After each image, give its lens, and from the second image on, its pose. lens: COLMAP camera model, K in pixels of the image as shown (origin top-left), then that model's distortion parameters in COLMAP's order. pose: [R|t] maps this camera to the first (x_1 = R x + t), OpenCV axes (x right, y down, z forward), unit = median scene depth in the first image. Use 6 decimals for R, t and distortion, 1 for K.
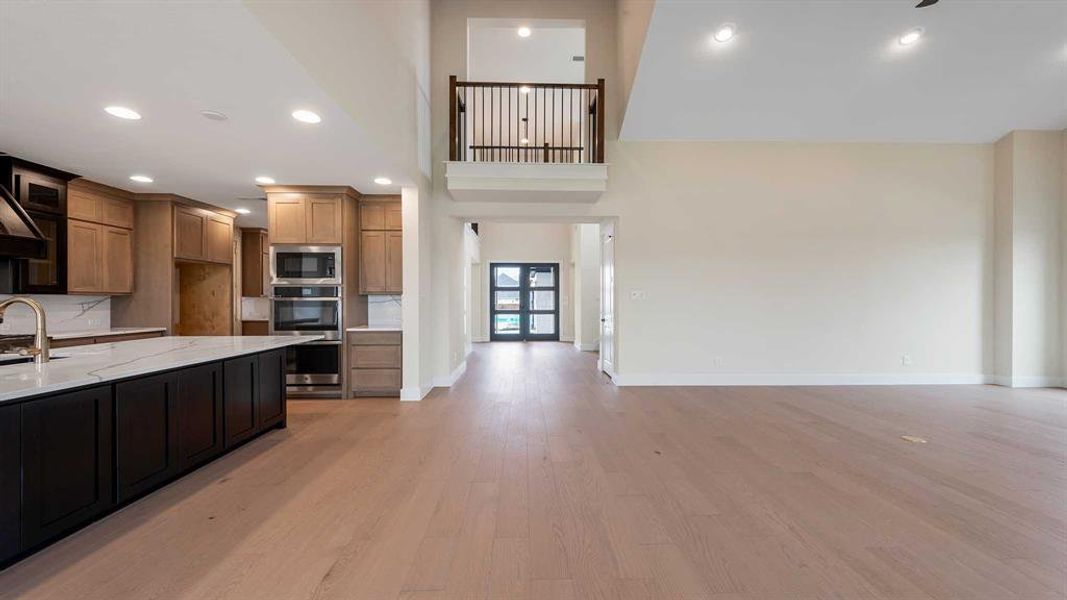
lens RADIAL K [[404.4, 0, 533.4], [0, 404.4, 298.7], [0, 0, 1]] dist [0.008972, 0.000085]
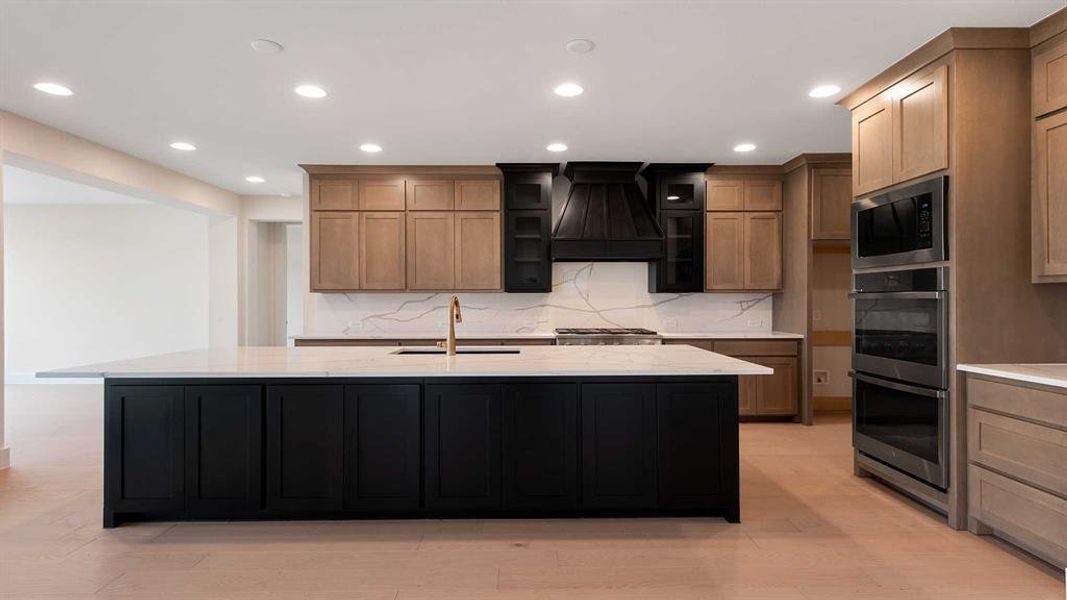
lens RADIAL K [[551.0, 0, 536.4], [0, 551.0, 299.7], [0, 0, 1]] dist [0.003443, 0.000024]
pose [[-0.005807, 0.001781, -0.999982, 0.122522], [0.004312, 0.999989, 0.001756, 0.002726], [0.999974, -0.004302, -0.005815, 0.555706]]
